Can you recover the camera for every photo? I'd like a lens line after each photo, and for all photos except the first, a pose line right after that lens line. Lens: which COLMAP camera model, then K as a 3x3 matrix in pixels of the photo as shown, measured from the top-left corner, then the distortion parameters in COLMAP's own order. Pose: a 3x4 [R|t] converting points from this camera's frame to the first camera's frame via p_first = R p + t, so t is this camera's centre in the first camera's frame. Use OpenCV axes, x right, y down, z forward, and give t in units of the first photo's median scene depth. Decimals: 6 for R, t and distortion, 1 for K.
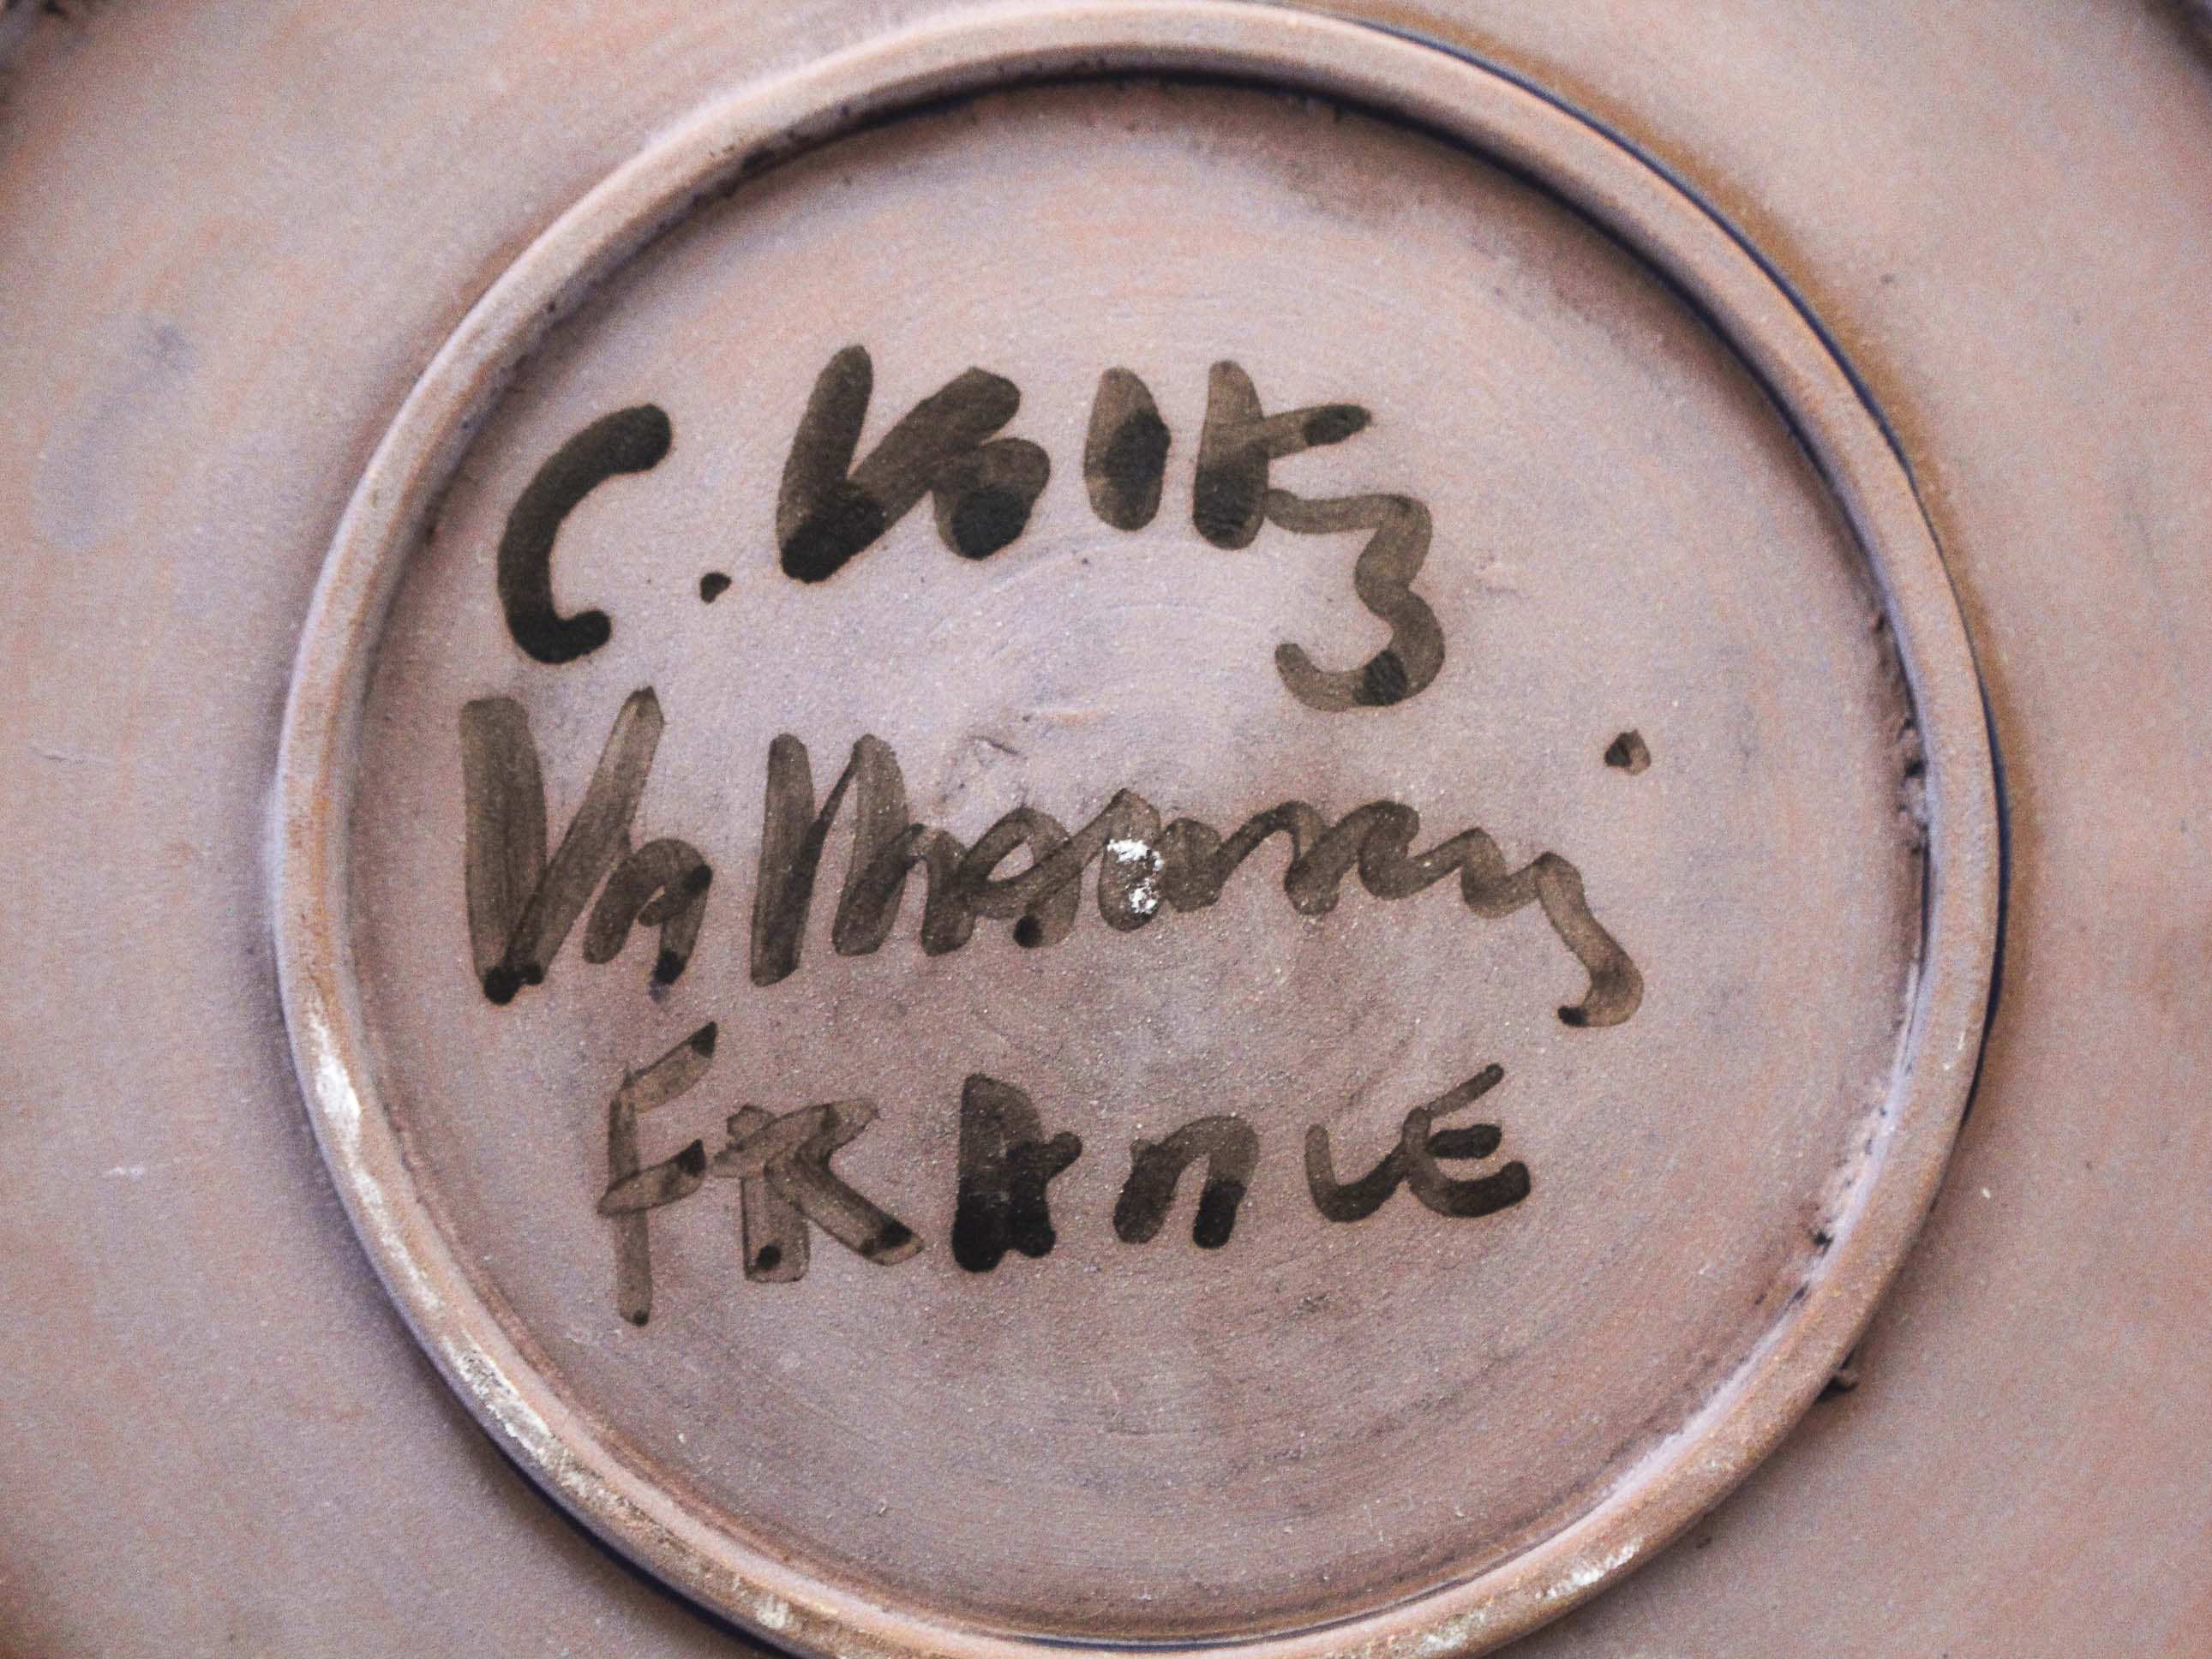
lens RADIAL K [[6437.0, 0, 1106.0], [0, 6437.0, 829.5], [0, 0, 1]] dist [0.099016, 0.142387]
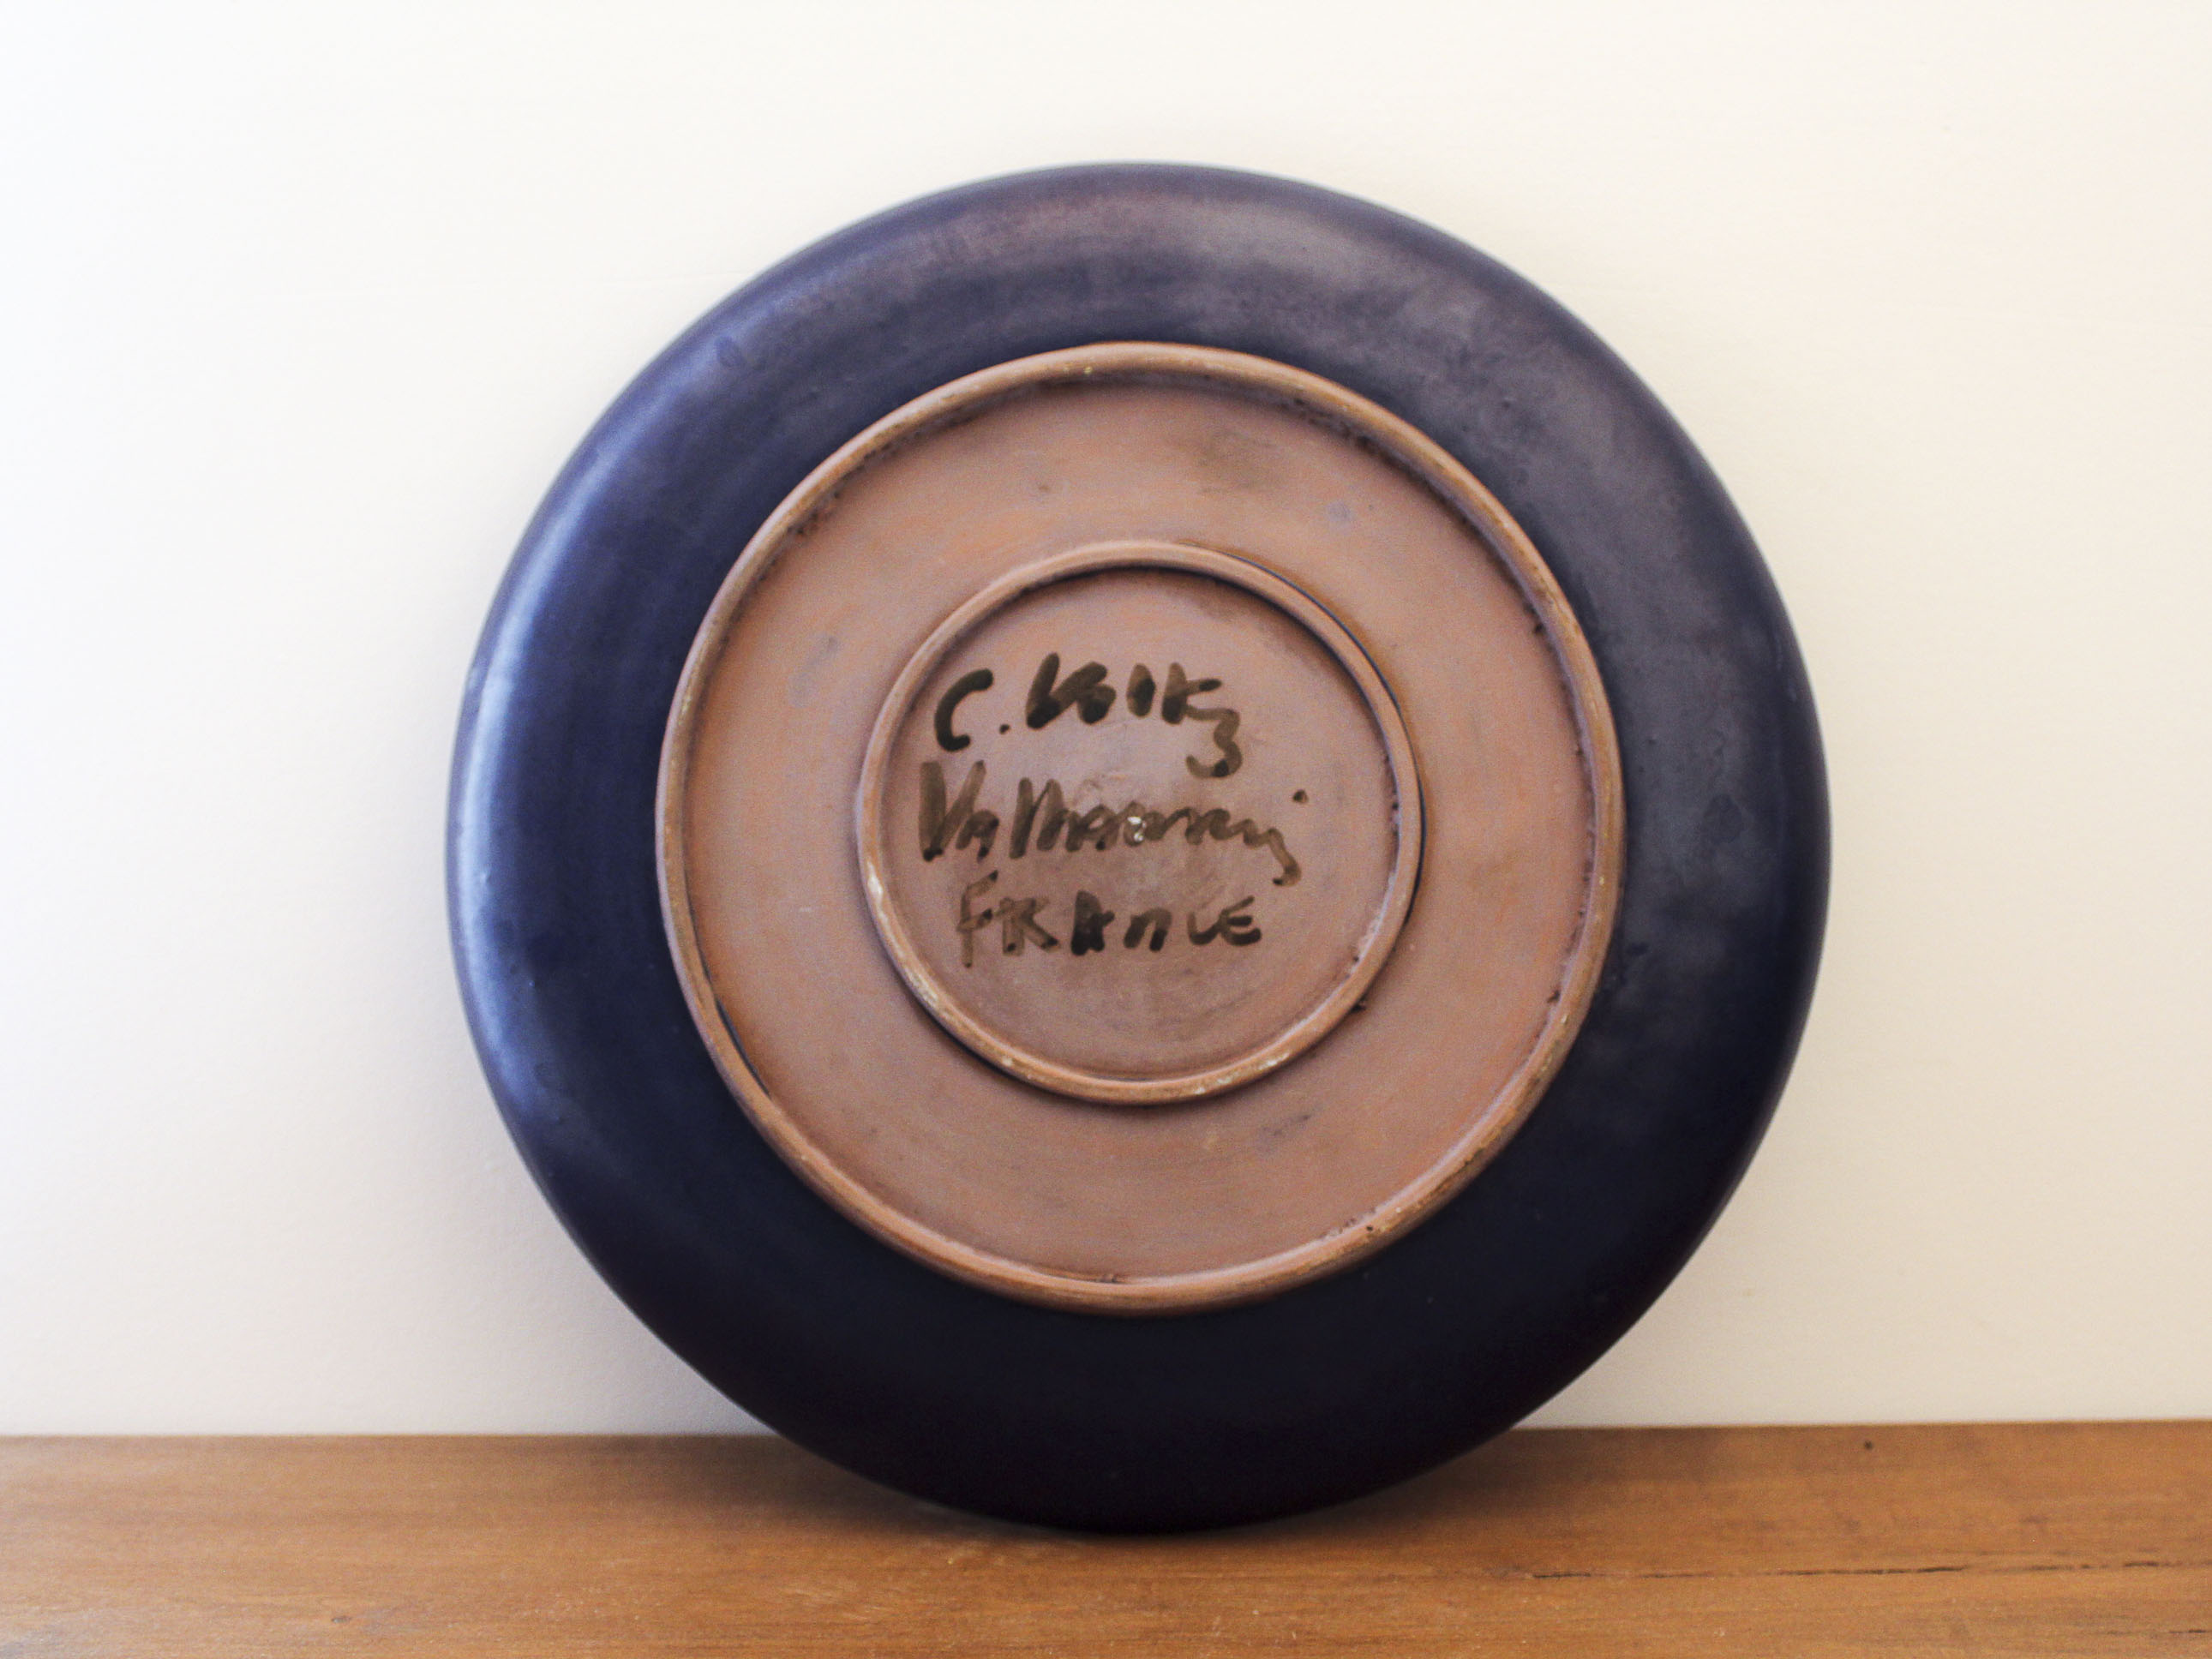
lens RADIAL K [[3967.8, 0, 1106.0], [0, 3967.8, 829.5], [0, 0, 1]] dist [0.000995, 0.000203]
pose [[0.997460, 0.045868, -0.054500, 0.092957], [-0.047543, 0.998423, -0.029841, 0.064370], [0.053045, 0.032356, 0.998068, -0.886093]]
